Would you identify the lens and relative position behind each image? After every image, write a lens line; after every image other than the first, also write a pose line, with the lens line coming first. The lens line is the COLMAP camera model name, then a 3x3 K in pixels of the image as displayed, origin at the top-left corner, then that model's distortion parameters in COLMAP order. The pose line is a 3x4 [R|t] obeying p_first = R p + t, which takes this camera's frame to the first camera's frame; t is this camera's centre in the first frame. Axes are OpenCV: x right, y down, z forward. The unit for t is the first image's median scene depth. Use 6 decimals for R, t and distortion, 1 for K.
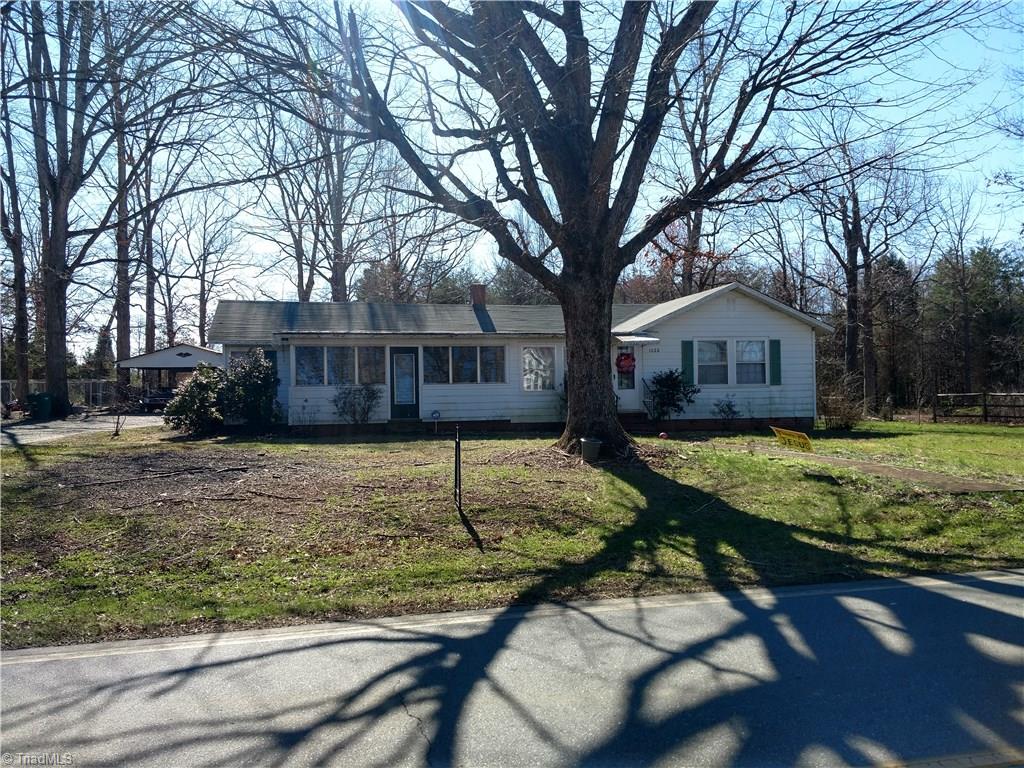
lens RADIAL K [[768.5, 0, 510.2], [0, 768.5, 392.1], [0, 0, 1]] dist [0.158854, -0.216496]
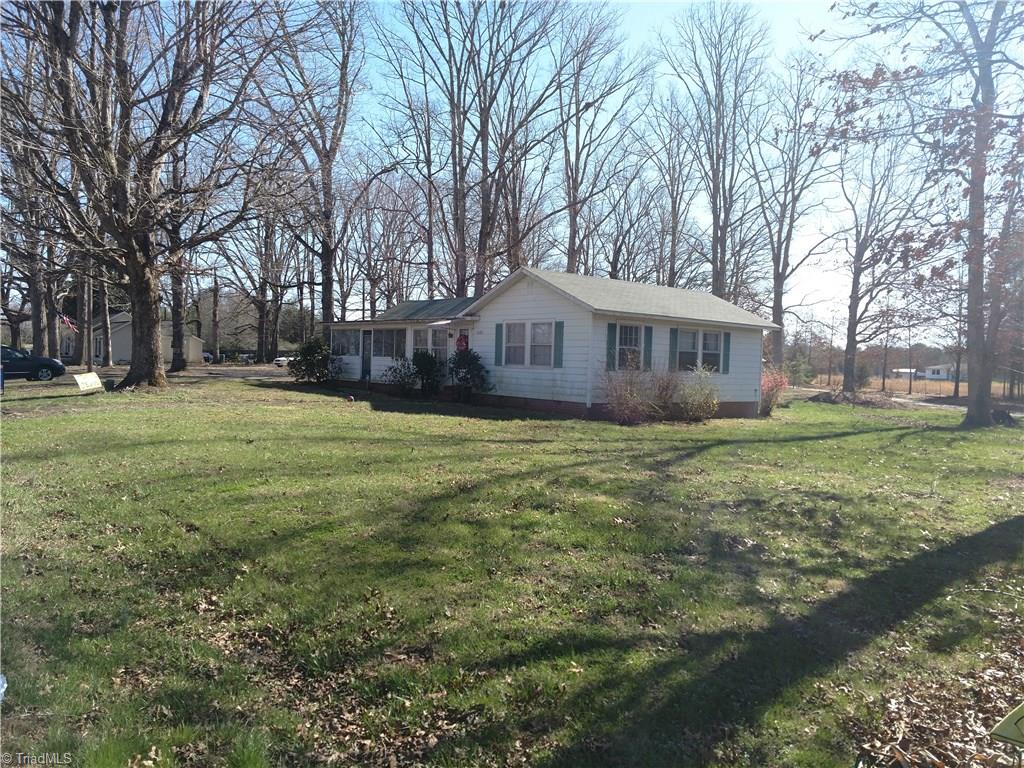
lens RADIAL K [[768.5, 0, 510.2], [0, 768.5, 392.1], [0, 0, 1]] dist [0.158854, -0.216496]
pose [[0.491065, 0.063143, -0.868832, 1.234234], [-0.038493, 0.997968, 0.050772, -0.026558], [0.870272, 0.008511, 0.492497, 0.499472]]
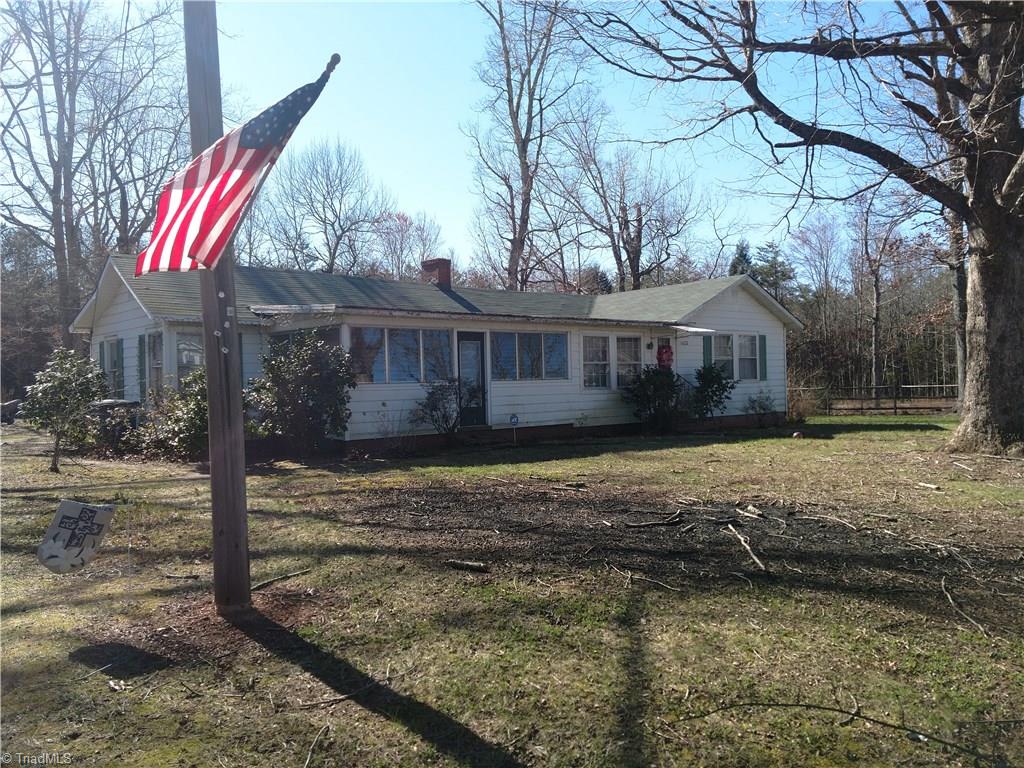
lens RADIAL K [[768.5, 0, 510.2], [0, 768.5, 392.1], [0, 0, 1]] dist [0.158854, -0.216496]
pose [[0.871850, -0.011979, 0.489627, -0.460692], [0.012386, 0.999920, 0.002409, -0.000240], [-0.489617, 0.003964, 0.871929, 0.307453]]
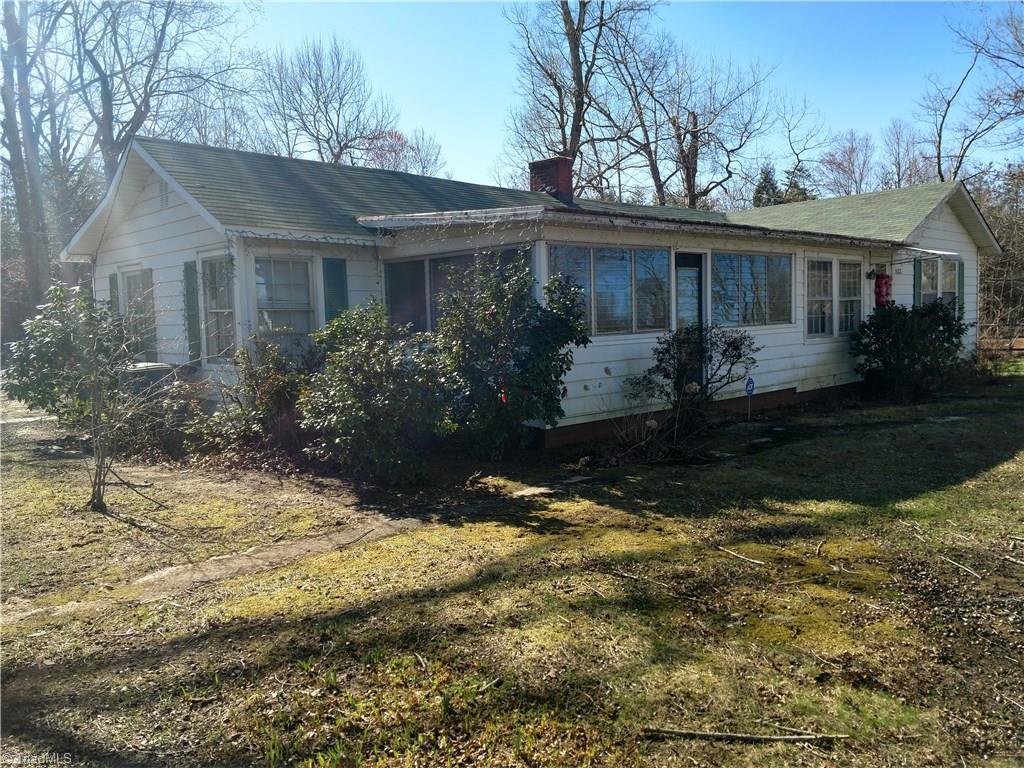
lens RADIAL K [[793.6, 0, 512.0], [0, 793.6, 384.0], [0, 0, 1]] dist [0.034530, 0.001813]
pose [[0.849742, -0.055165, 0.524305, -0.490815], [0.021013, 0.997264, 0.070871, -0.012542], [-0.526780, -0.049205, 0.848576, 0.598724]]
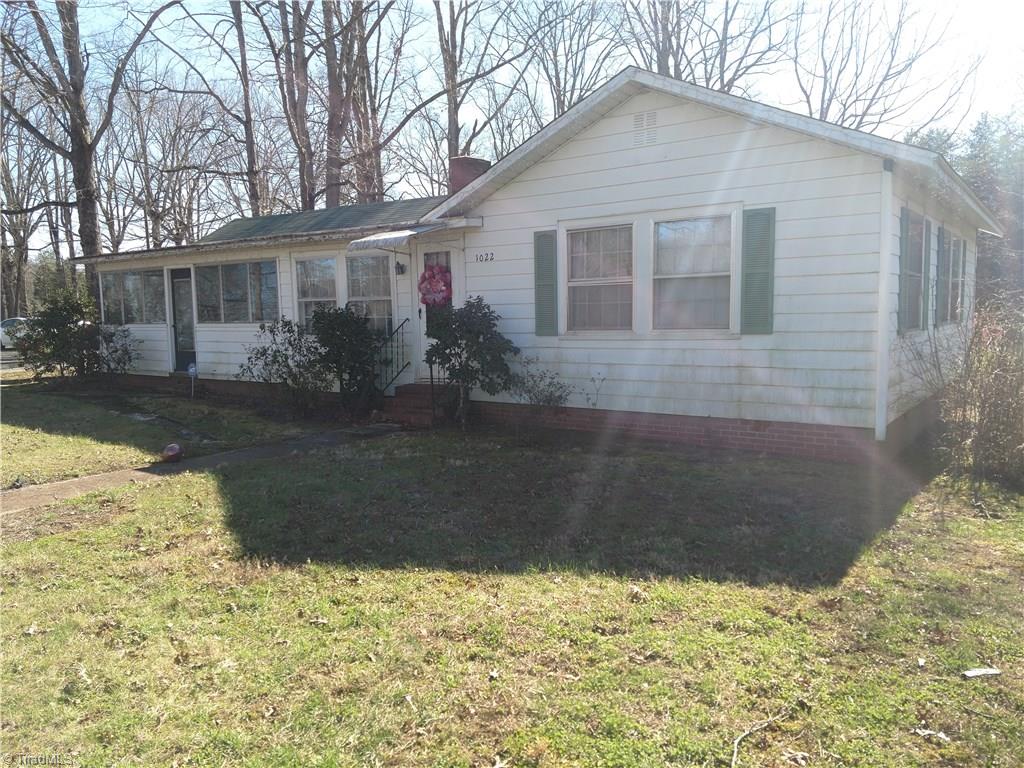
lens RADIAL K [[768.5, 0, 510.2], [0, 768.5, 392.1], [0, 0, 1]] dist [0.158854, -0.216496]
pose [[0.687934, 0.078080, -0.721561, 0.564053], [0.007471, 0.993382, 0.114617, -0.026524], [0.725734, -0.084239, 0.682798, 0.703055]]
